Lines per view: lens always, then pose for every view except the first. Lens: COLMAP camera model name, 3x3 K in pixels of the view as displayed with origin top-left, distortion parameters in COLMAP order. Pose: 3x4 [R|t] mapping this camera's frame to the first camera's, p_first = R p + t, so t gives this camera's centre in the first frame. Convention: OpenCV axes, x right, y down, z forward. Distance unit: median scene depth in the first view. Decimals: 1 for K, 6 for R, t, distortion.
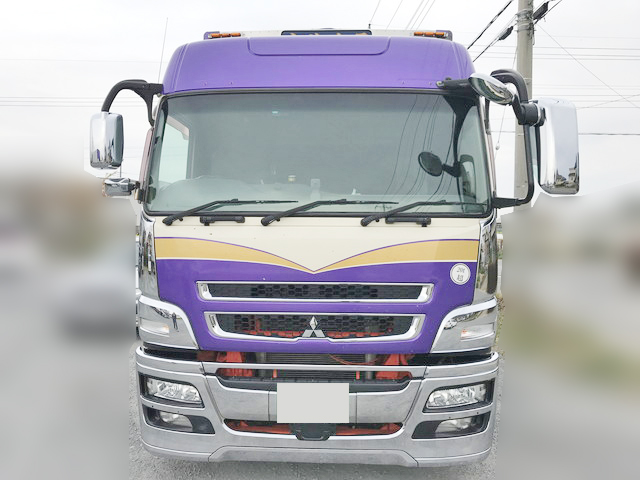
lens RADIAL K [[511.6, 0, 320.7], [0, 511.6, 246.1], [0, 0, 1]] dist [0.064610, -0.087550]
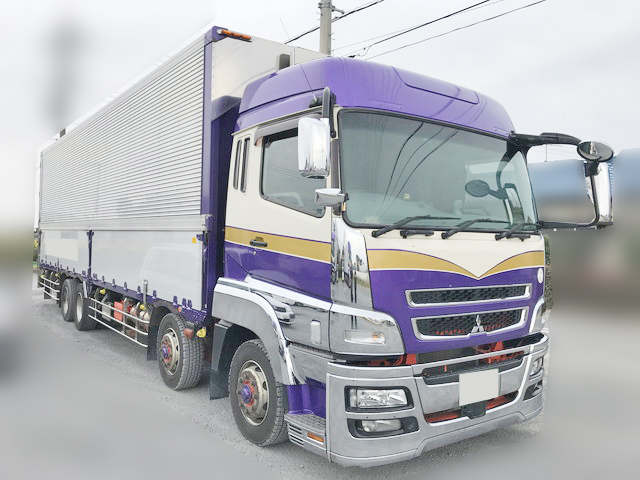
lens RADIAL K [[527.6, 0, 320.5], [0, 527.6, 235.5], [0, 0, 1]] dist [0.035527, -0.045813]
pose [[0.779776, 0.016140, 0.625850, -1.079817], [-0.000562, 0.999685, -0.025082, -0.017960], [-0.626058, 0.019207, 0.779540, 0.252415]]
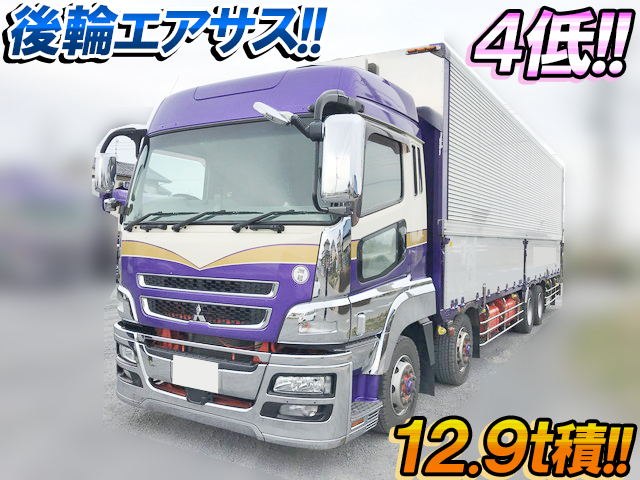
lens RADIAL K [[527.6, 0, 320.5], [0, 527.6, 235.5], [0, 0, 1]] dist [0.035527, -0.045813]
pose [[0.877532, 0.003546, -0.479504, 0.858752], [-0.023988, 0.999045, -0.036513, 0.009496], [0.478917, 0.043543, 0.876780, 0.000610]]
